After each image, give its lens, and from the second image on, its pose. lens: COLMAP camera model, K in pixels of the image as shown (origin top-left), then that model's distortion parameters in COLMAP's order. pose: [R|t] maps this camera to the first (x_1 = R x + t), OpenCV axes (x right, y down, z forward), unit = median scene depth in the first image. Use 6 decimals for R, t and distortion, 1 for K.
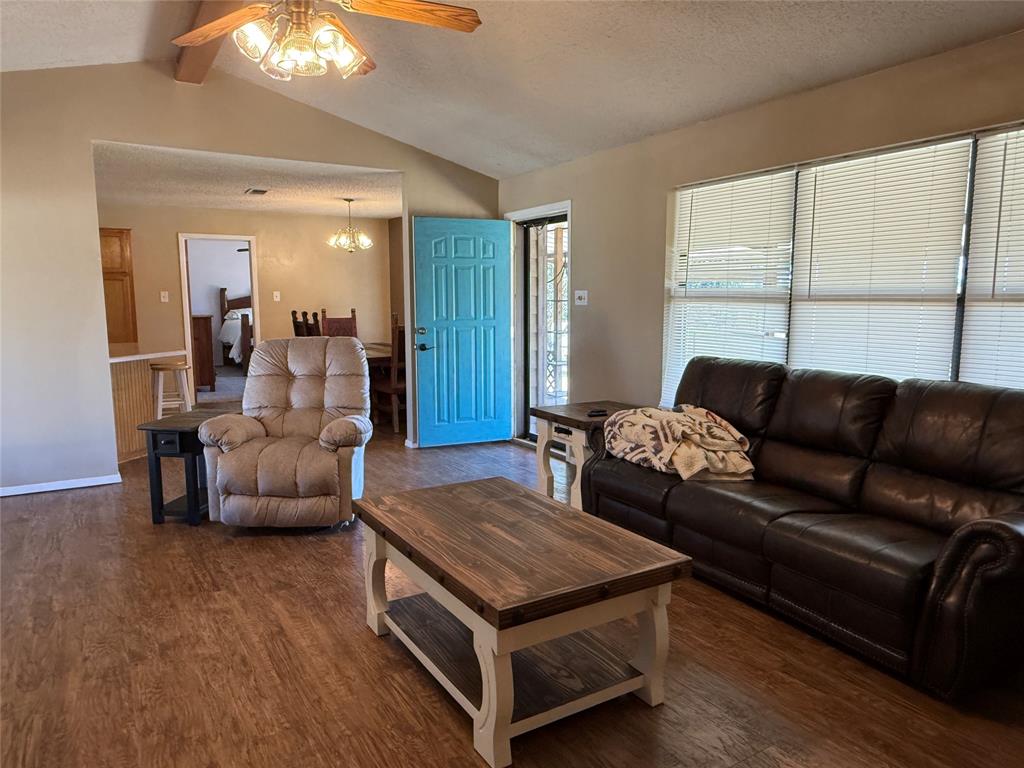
lens RADIAL K [[691.4, 0, 502.8], [0, 691.4, 387.6], [0, 0, 1]] dist [0.005819, -0.000032]
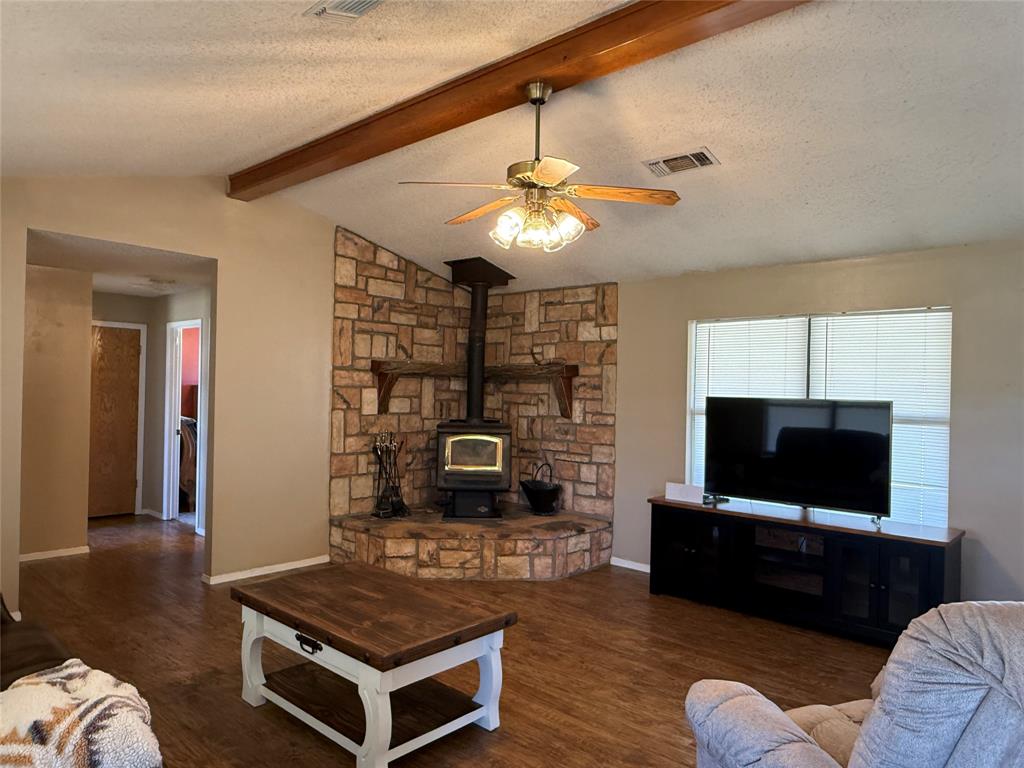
lens RADIAL K [[691.4, 0, 512.9], [0, 691.4, 387.2], [0, 0, 1]] dist [0.005819, -0.000032]
pose [[-0.957484, -0.021216, -0.287706, 0.072964], [-0.060021, 0.990119, 0.126736, -0.227603], [0.282174, 0.138616, -0.949296, 1.445813]]
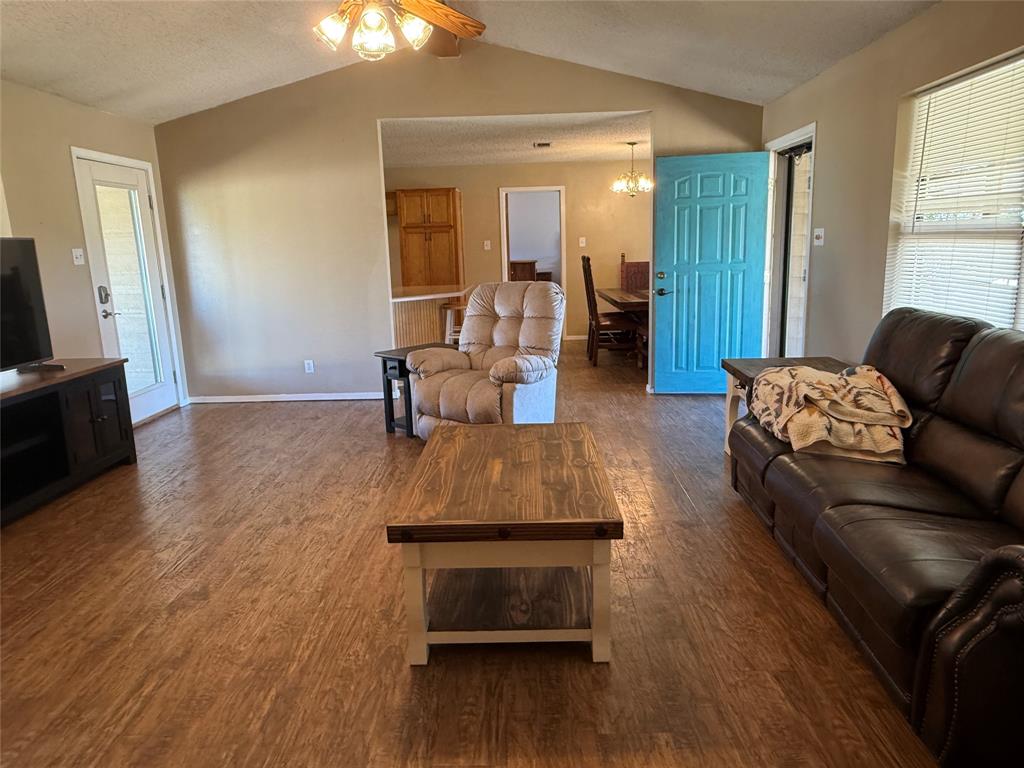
lens RADIAL K [[691.4, 0, 509.6], [0, 691.4, 384.8], [0, 0, 1]] dist [0.005819, -0.000032]
pose [[0.845991, 0.082706, -0.526744, 0.360311], [-0.041372, 0.995100, 0.089797, -0.010286], [0.531590, -0.054175, 0.845267, 0.072047]]
